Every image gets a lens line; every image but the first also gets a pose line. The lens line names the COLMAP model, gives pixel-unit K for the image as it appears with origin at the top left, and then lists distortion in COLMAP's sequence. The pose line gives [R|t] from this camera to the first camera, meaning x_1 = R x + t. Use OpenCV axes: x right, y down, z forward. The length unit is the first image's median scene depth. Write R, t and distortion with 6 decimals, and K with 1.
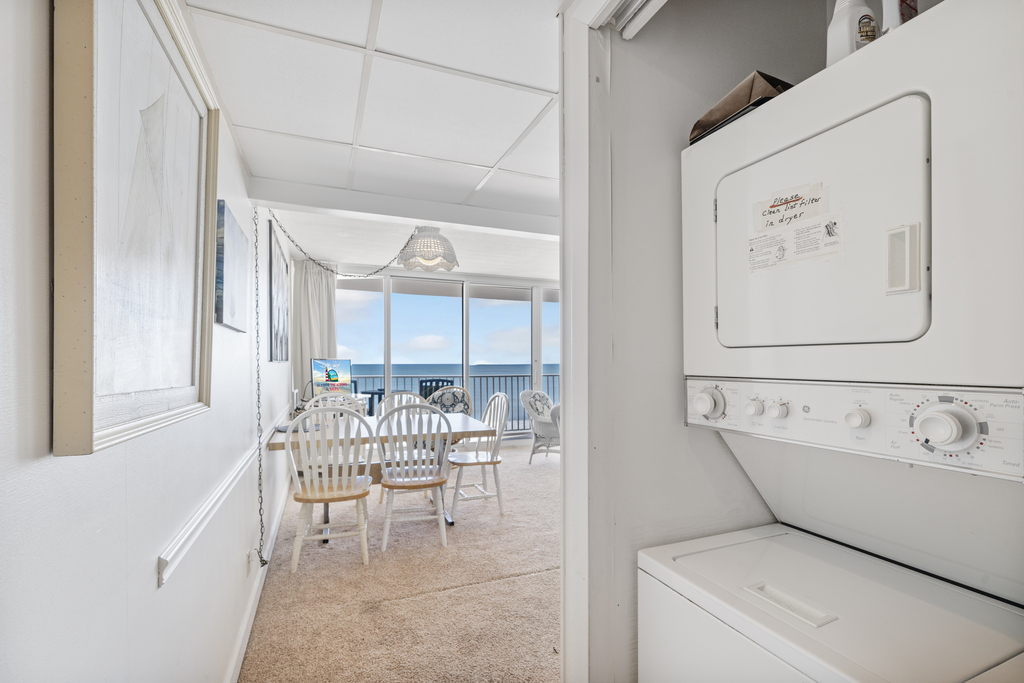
lens RADIAL K [[443.8, 0, 504.6], [0, 443.8, 361.2], [0, 0, 1]] dist [-0.001901, -0.000397]
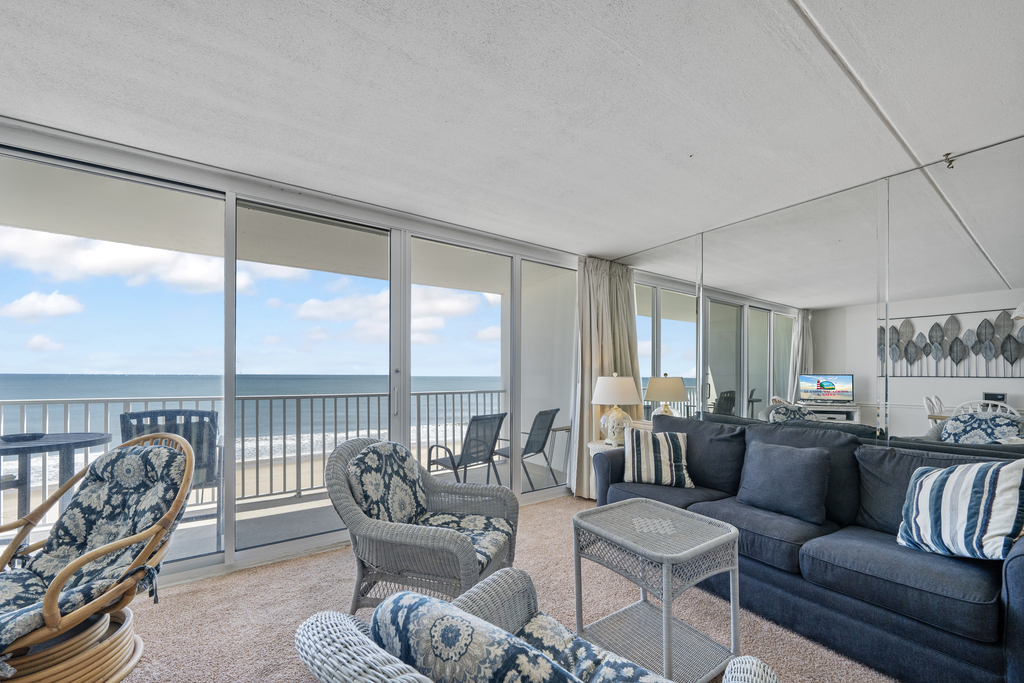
lens RADIAL K [[382.3, 0, 506.6], [0, 382.3, 369.8], [0, 0, 1]] dist [-0.009184, 0.000274]
pose [[0.978526, 0.006260, 0.206030, 0.120562], [-0.004488, 0.999949, -0.009065, 0.000986], [-0.206076, 0.007946, 0.978504, 0.626702]]
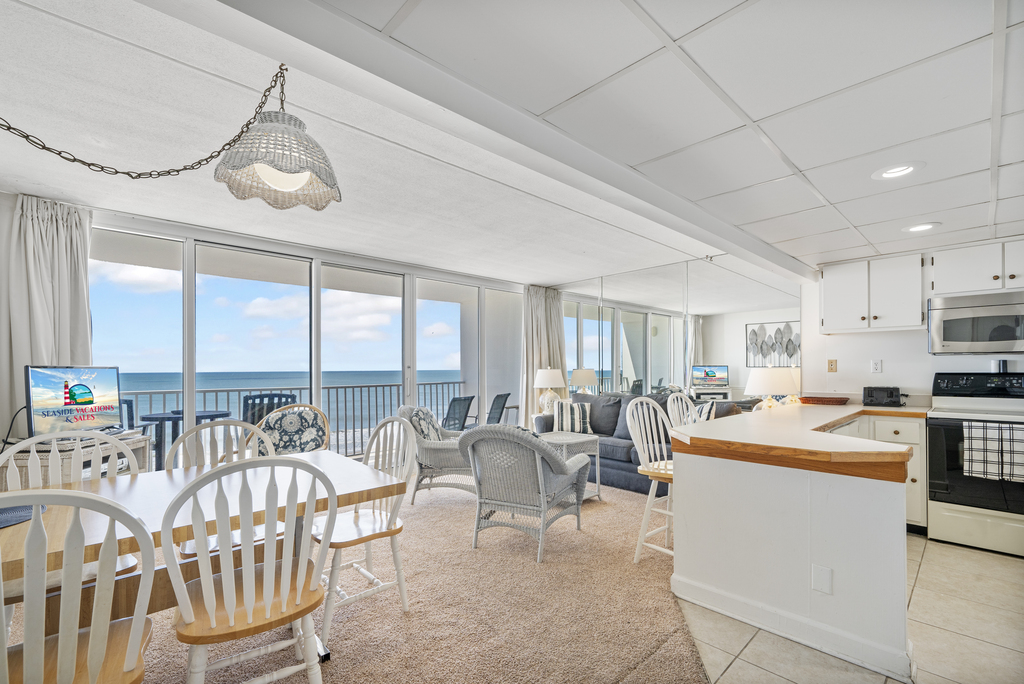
lens RADIAL K [[443.8, 0, 504.6], [0, 443.8, 361.7], [0, 0, 1]] dist [-0.001901, -0.000397]
pose [[0.934495, -0.001314, 0.355975, -0.063111], [0.005370, 0.999931, -0.010405, -0.002132], [-0.355936, 0.011635, 0.934438, 0.228907]]
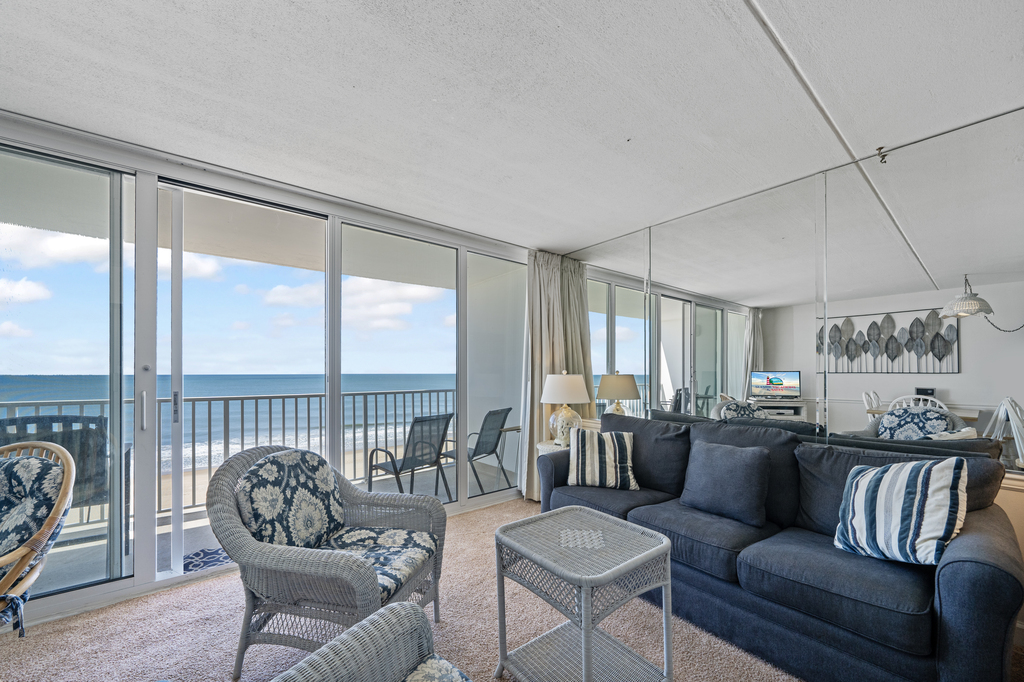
lens RADIAL K [[379.4, 0, 507.9], [0, 379.4, 366.9], [0, 0, 1]] dist [-0.008350, -0.000551]
pose [[0.960191, 0.002997, 0.279327, 0.169792], [0.000419, 0.999926, -0.012169, 0.001032], [-0.279342, 0.011801, 0.960119, 0.651276]]
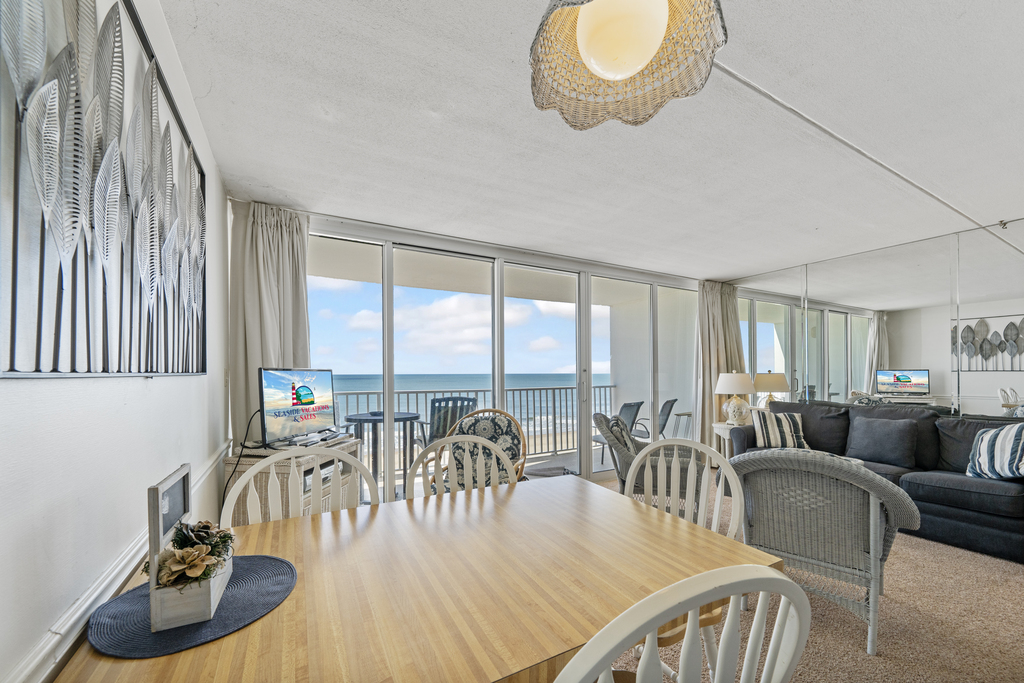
lens RADIAL K [[387.7, 0, 502.3], [0, 387.7, 368.1], [0, 0, 1]] dist [-0.007819, 0.000428]
pose [[0.993393, -0.003654, 0.114701, -0.169744], [0.004565, 0.999960, -0.007682, -0.000796], [-0.114668, 0.008155, 0.993370, 0.429523]]
